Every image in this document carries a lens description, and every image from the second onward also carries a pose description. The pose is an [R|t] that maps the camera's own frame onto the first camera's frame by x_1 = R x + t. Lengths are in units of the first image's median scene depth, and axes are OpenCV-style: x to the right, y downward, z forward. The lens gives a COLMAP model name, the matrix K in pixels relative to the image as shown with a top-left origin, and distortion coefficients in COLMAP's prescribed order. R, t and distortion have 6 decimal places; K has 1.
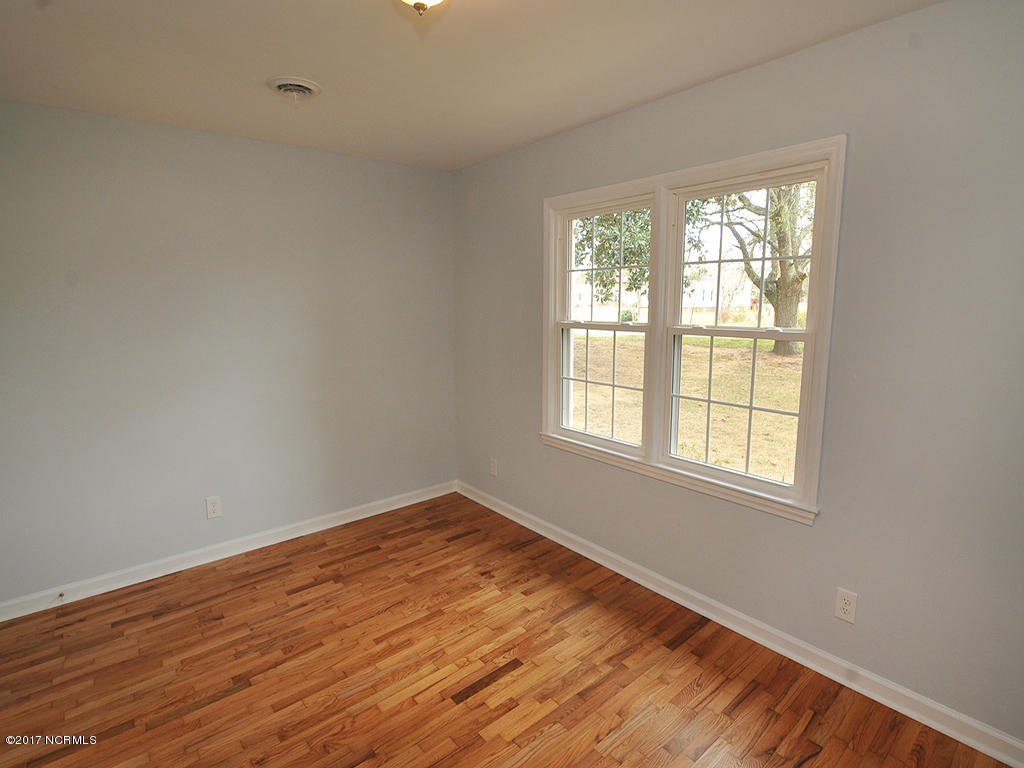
lens RADIAL K [[517.6, 0, 513.2], [0, 517.6, 373.7], [0, 0, 1]] dist [-0.001201, -0.011607]
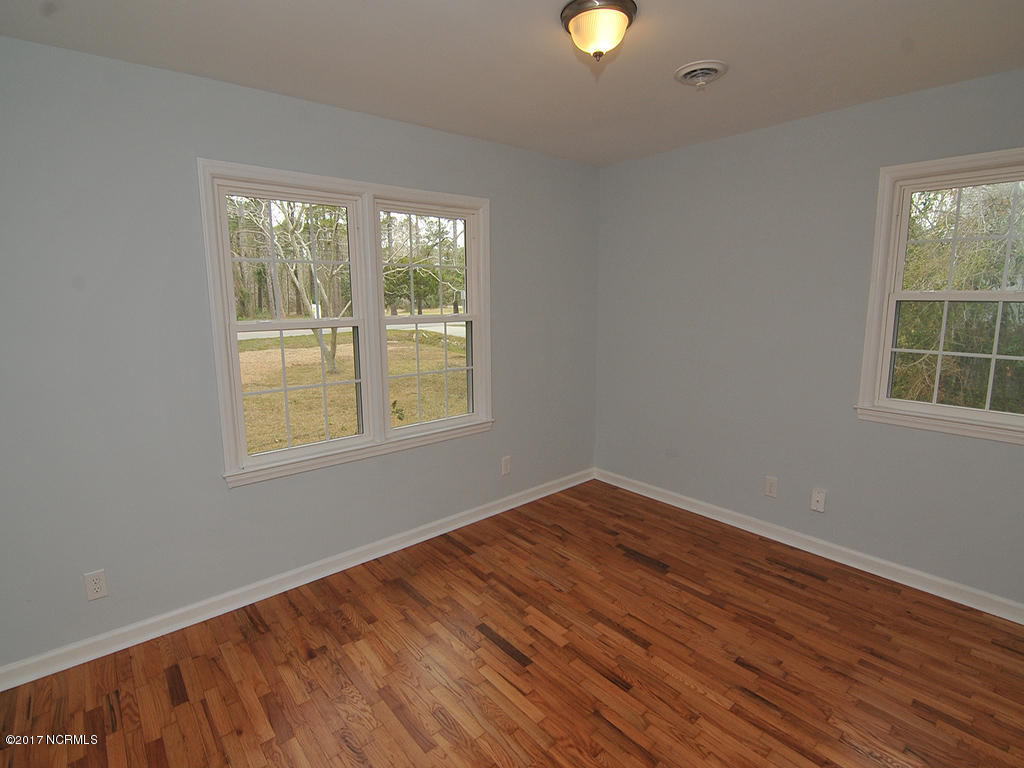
lens RADIAL K [[517.6, 0, 513.2], [0, 517.6, 373.7], [0, 0, 1]] dist [-0.001201, -0.011607]
pose [[-0.015963, -0.147938, 0.988868, -0.958830], [0.160909, 0.975723, 0.148569, -0.101129], [-0.986840, 0.161489, 0.008229, 0.823566]]
